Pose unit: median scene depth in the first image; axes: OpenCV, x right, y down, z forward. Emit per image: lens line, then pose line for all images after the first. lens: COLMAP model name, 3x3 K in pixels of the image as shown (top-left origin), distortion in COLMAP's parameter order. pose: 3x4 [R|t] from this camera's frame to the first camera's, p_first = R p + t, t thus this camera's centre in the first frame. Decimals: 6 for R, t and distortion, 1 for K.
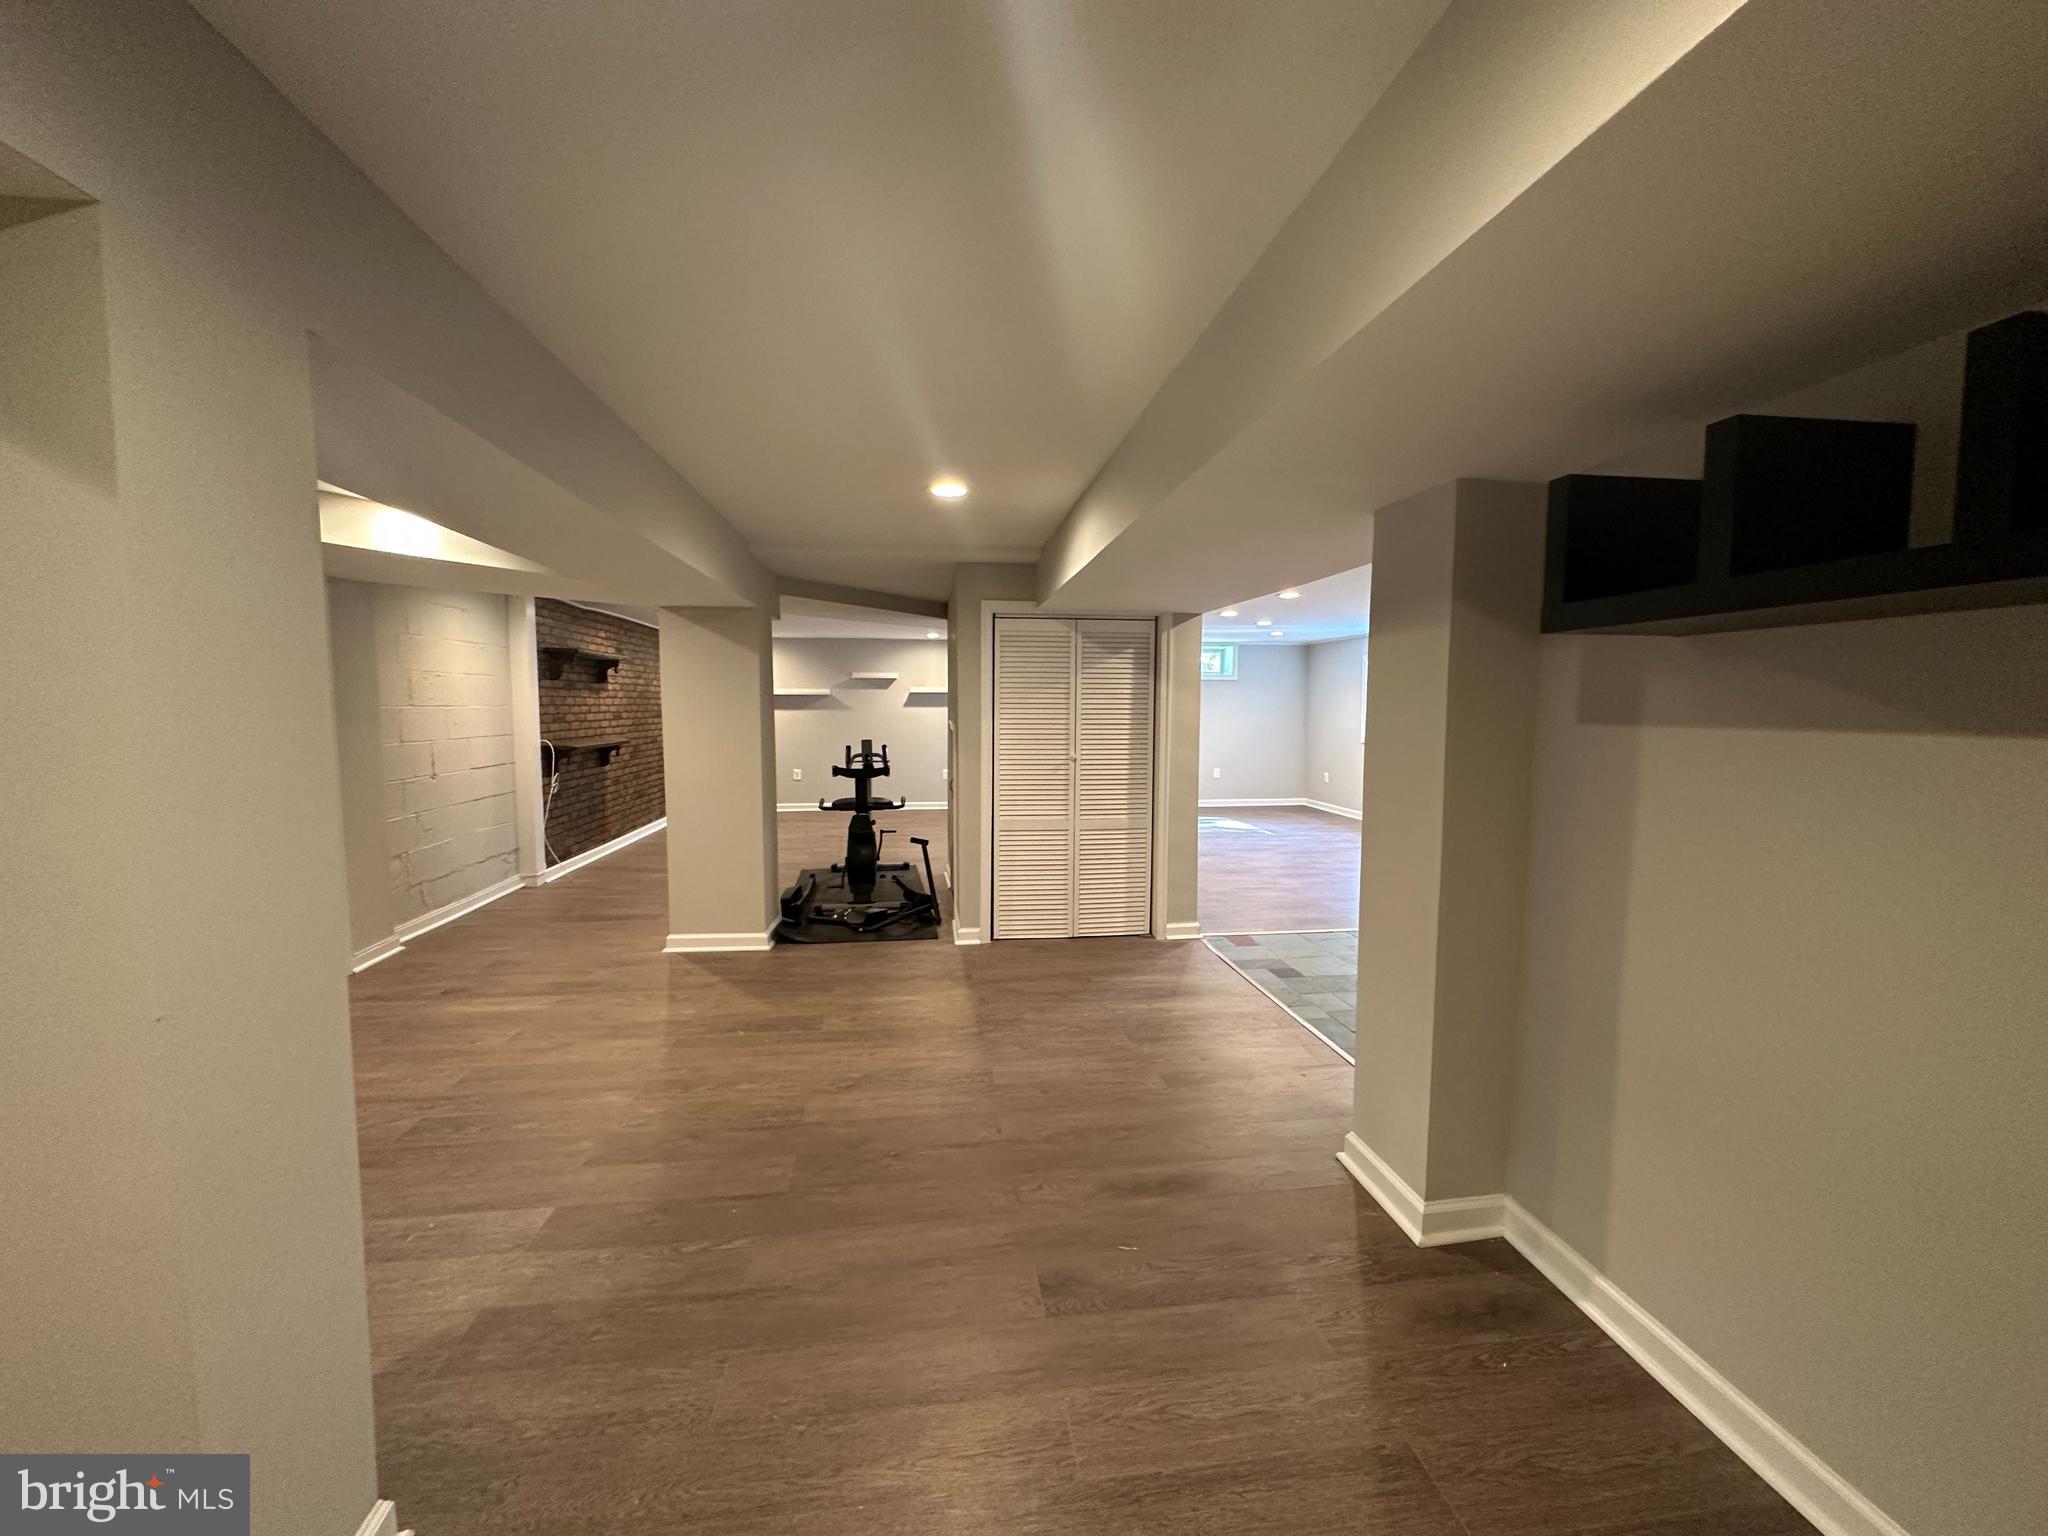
lens RADIAL K [[816.6, 0, 1036.2], [0, 816.6, 762.9], [0, 0, 1]] dist [-0.001724, -0.000024]
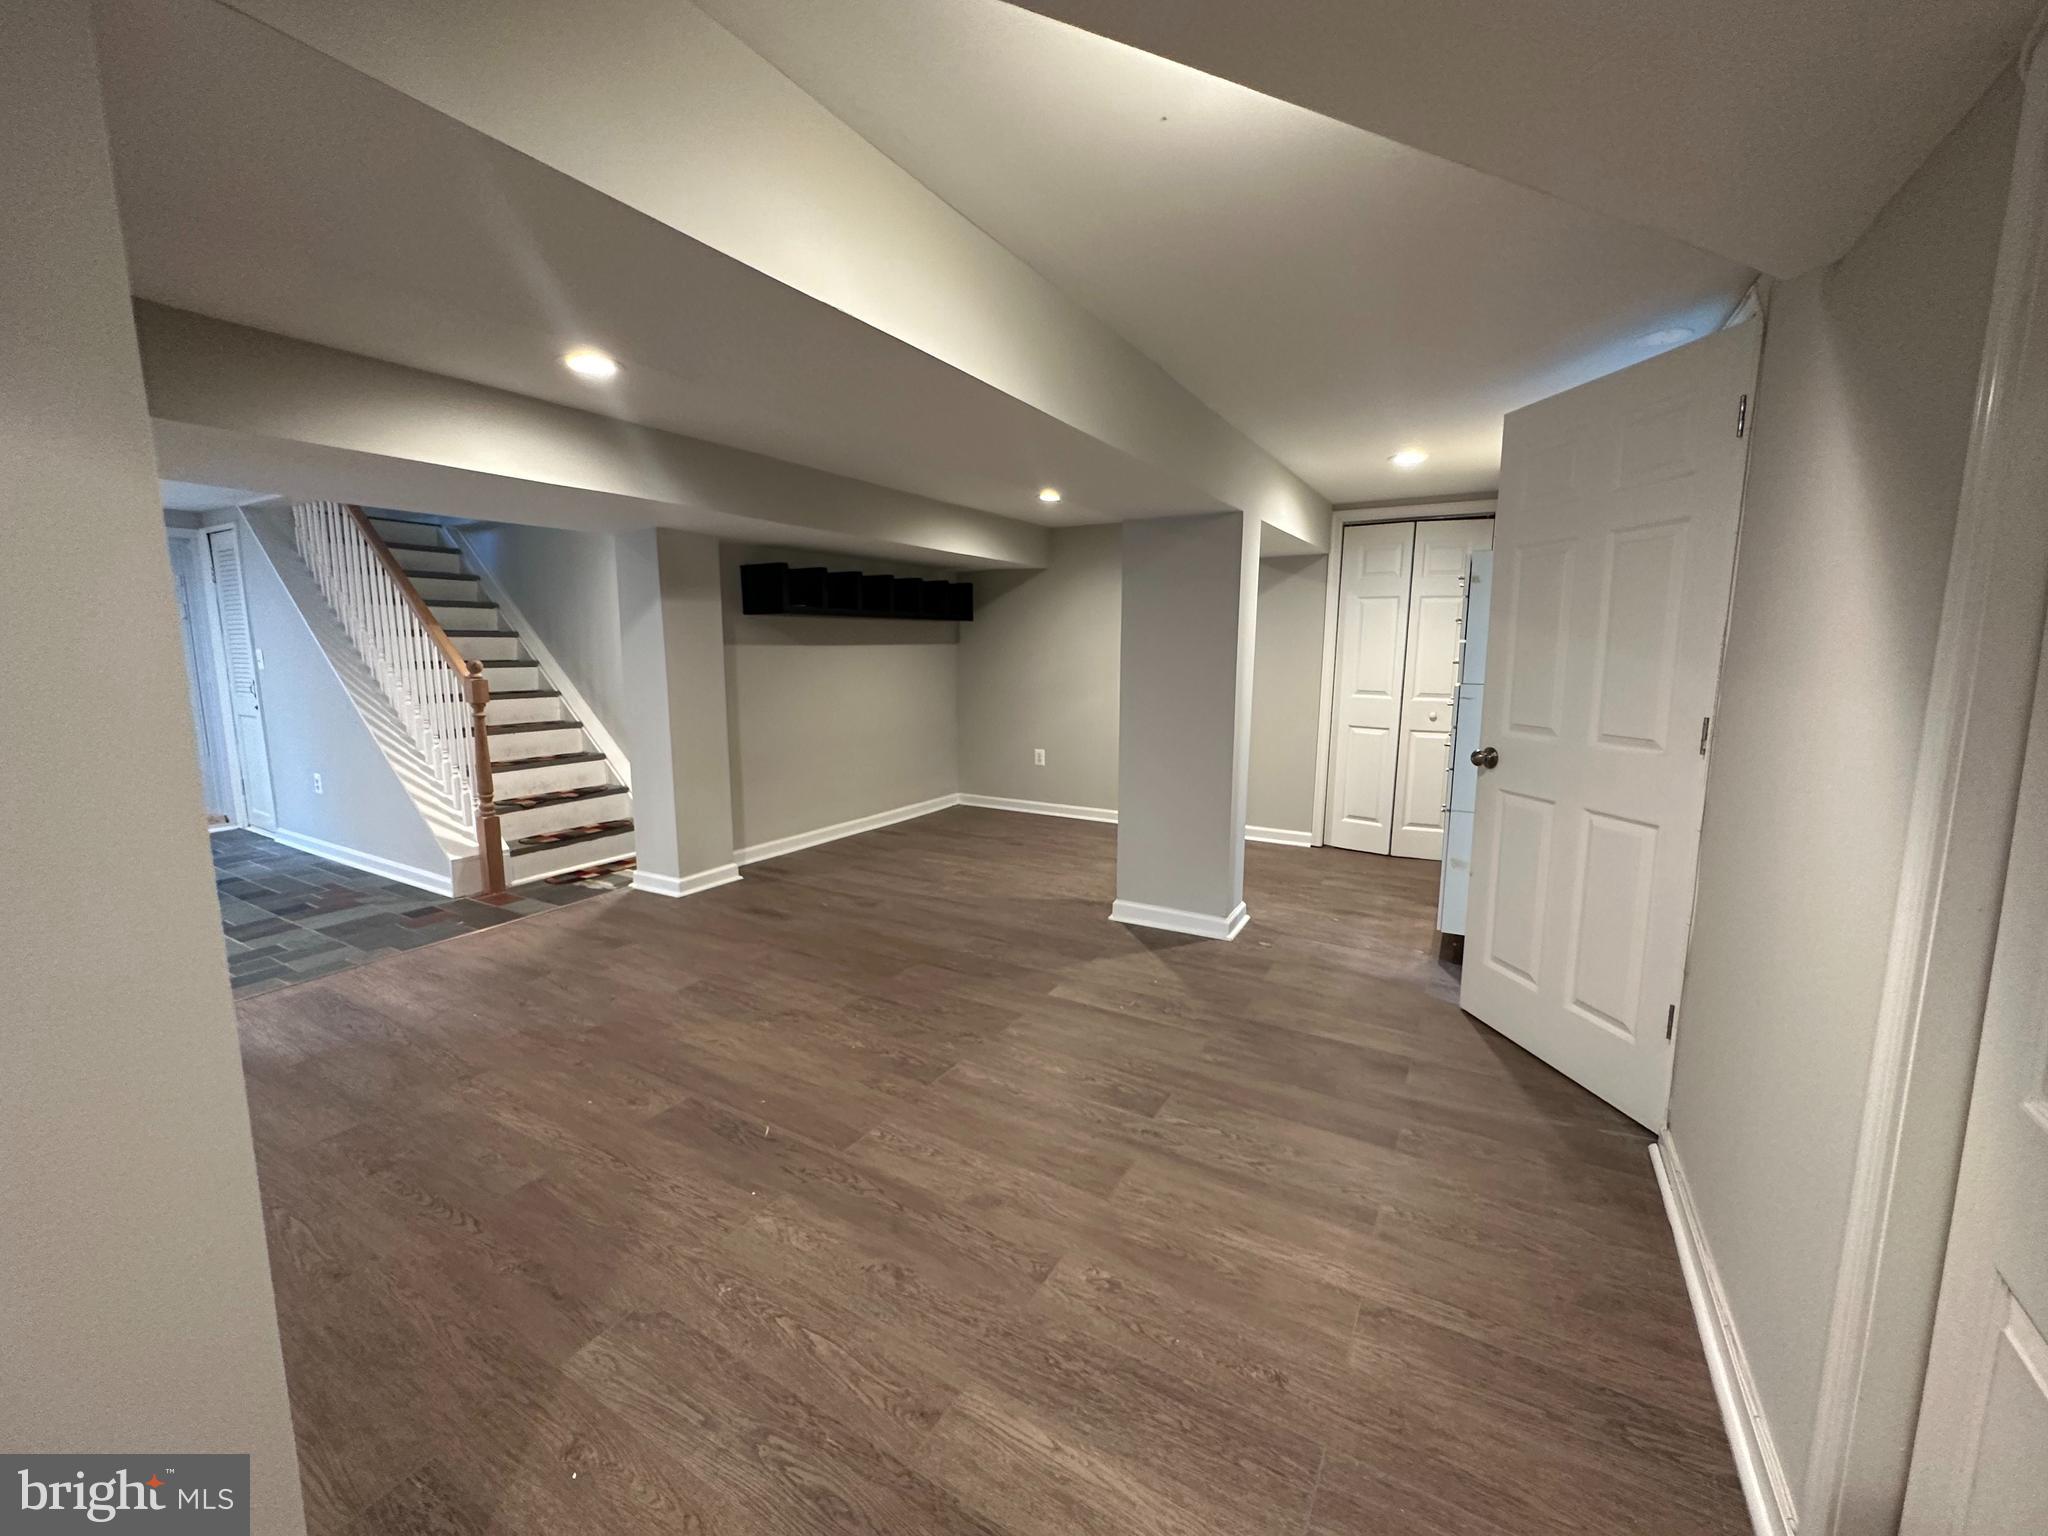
lens RADIAL K [[816.6, 0, 1017.8], [0, 816.6, 761.2], [0, 0, 1]] dist [-0.001724, -0.000024]
pose [[-0.780871, -0.091404, 0.617969, -0.976731], [0.043961, 0.978745, 0.200316, -0.089840], [-0.623144, 0.183587, -0.760255, 1.435594]]
